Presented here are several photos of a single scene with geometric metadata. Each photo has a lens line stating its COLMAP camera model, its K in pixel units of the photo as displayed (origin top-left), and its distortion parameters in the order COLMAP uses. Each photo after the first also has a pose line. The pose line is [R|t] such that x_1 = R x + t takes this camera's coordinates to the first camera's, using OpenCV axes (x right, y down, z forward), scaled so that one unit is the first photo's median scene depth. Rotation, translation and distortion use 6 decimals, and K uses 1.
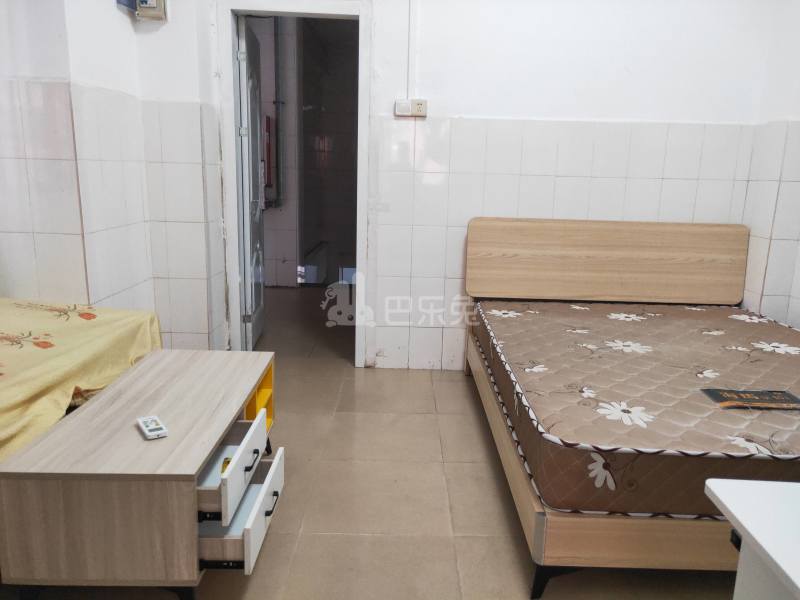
lens RADIAL K [[611.0, 0, 411.7], [0, 611.0, 298.4], [0, 0, 1]] dist [0.066945, 0.002813]
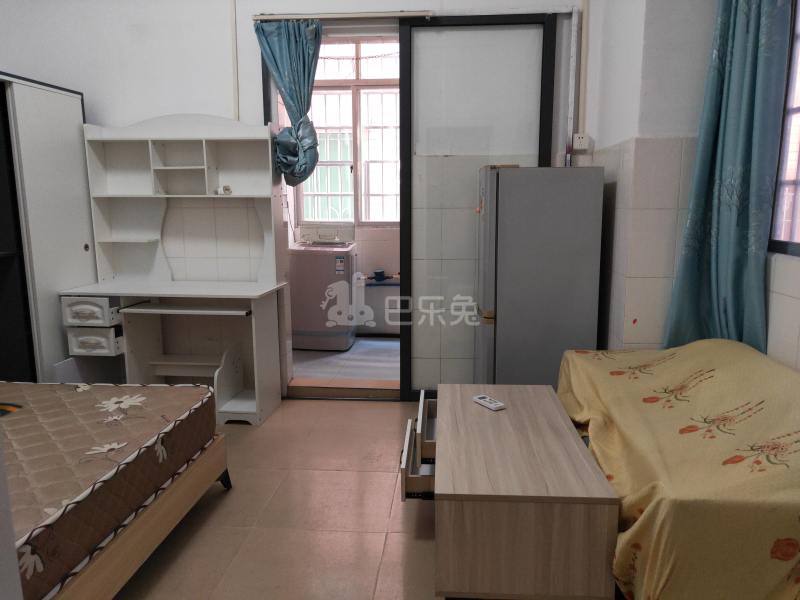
lens RADIAL K [[611.0, 0, 411.7], [0, 611.0, 298.4], [0, 0, 1]] dist [0.066945, 0.002813]
pose [[-0.996778, -0.035502, 0.071923, -0.223336], [-0.007701, 0.934924, 0.354763, -0.322207], [-0.079838, 0.353067, -0.932186, 1.451291]]
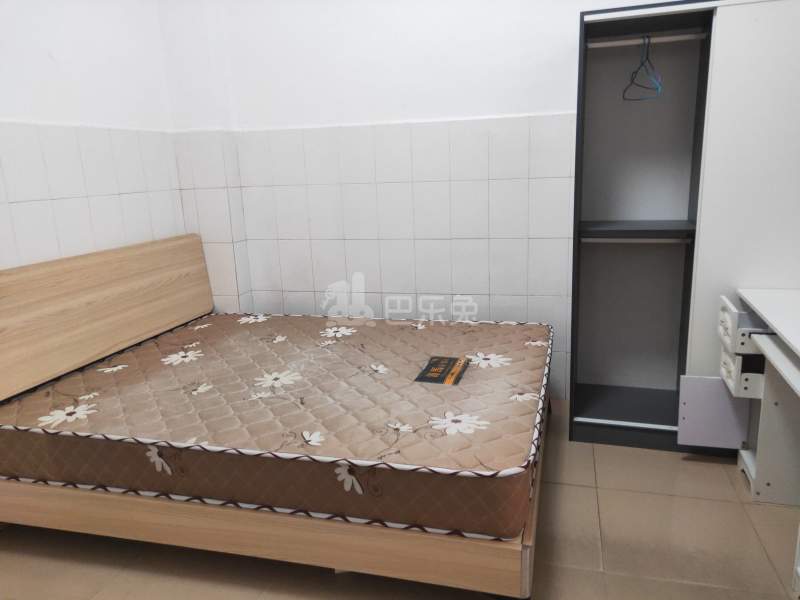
lens RADIAL K [[611.0, 0, 411.7], [0, 611.0, 298.4], [0, 0, 1]] dist [0.066945, 0.002813]
pose [[0.280161, -0.251251, 0.926490, -0.409425], [0.241222, 0.952598, 0.185388, -0.157926], [-0.929151, 0.171551, 0.327488, 0.499603]]
